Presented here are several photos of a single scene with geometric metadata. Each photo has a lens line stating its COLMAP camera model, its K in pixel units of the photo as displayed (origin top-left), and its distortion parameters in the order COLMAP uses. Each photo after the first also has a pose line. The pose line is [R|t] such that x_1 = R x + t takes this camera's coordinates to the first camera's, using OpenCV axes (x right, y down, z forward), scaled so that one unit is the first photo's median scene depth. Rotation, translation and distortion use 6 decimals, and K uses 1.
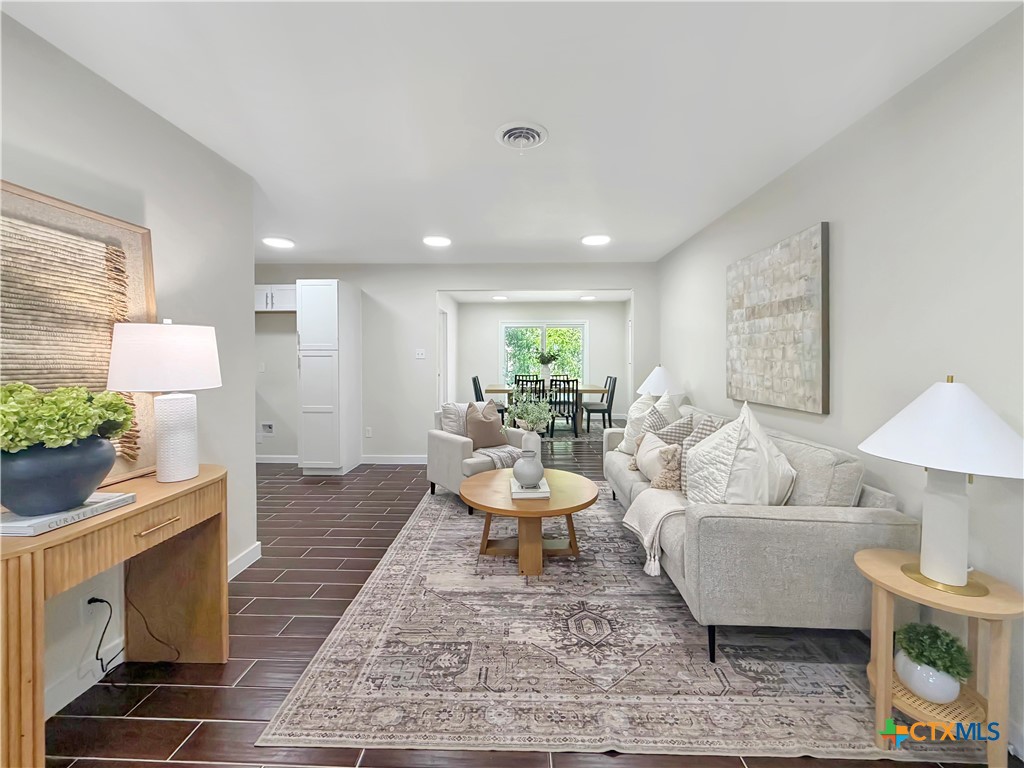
lens RADIAL K [[421.2, 0, 512.5], [0, 421.2, 358.7], [0, 0, 1]] dist [0.011882, -0.000417]
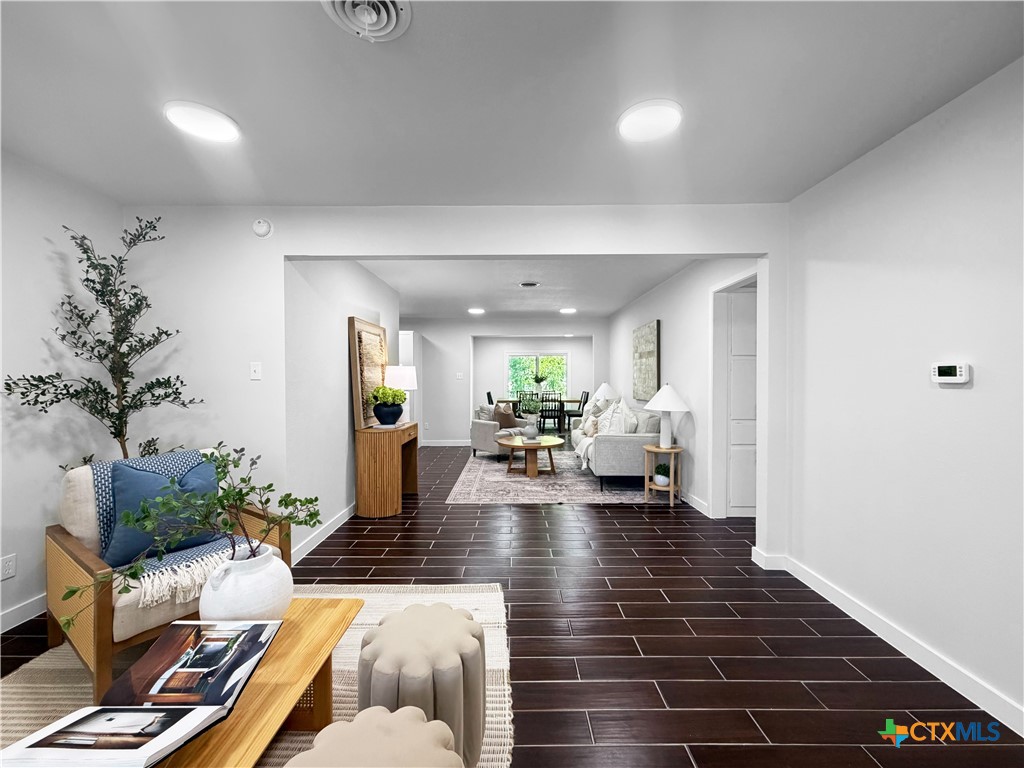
lens RADIAL K [[421.2, 0, 510.2], [0, 421.2, 390.9], [0, 0, 1]] dist [0.011882, -0.000417]
pose [[0.999933, -0.001666, 0.011475, -0.098166], [0.001367, 0.999661, 0.025990, 0.008775], [-0.011514, -0.025972, 0.999596, -1.196807]]
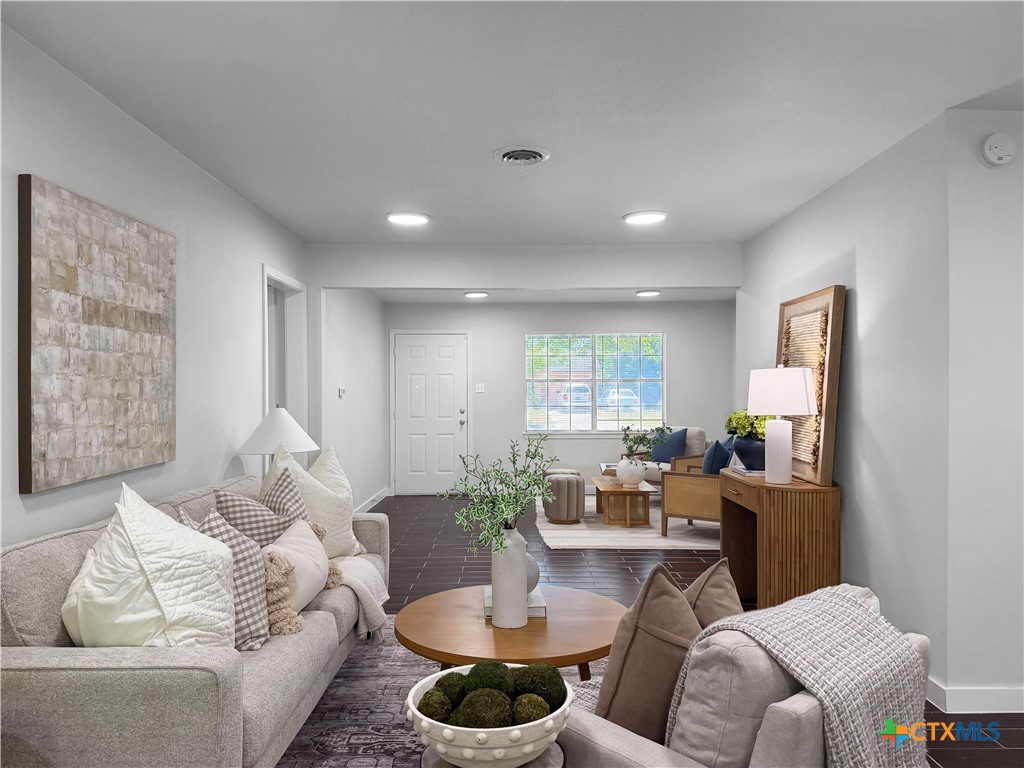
lens RADIAL K [[744.5, 0, 510.3], [0, 744.5, 391.5], [0, 0, 1]] dist [0.033261, -0.032848]
pose [[-0.999804, 0.006342, -0.018758, 0.037175], [0.006294, 0.999977, 0.002636, -0.003940], [0.018775, 0.002517, -0.999821, 1.222192]]
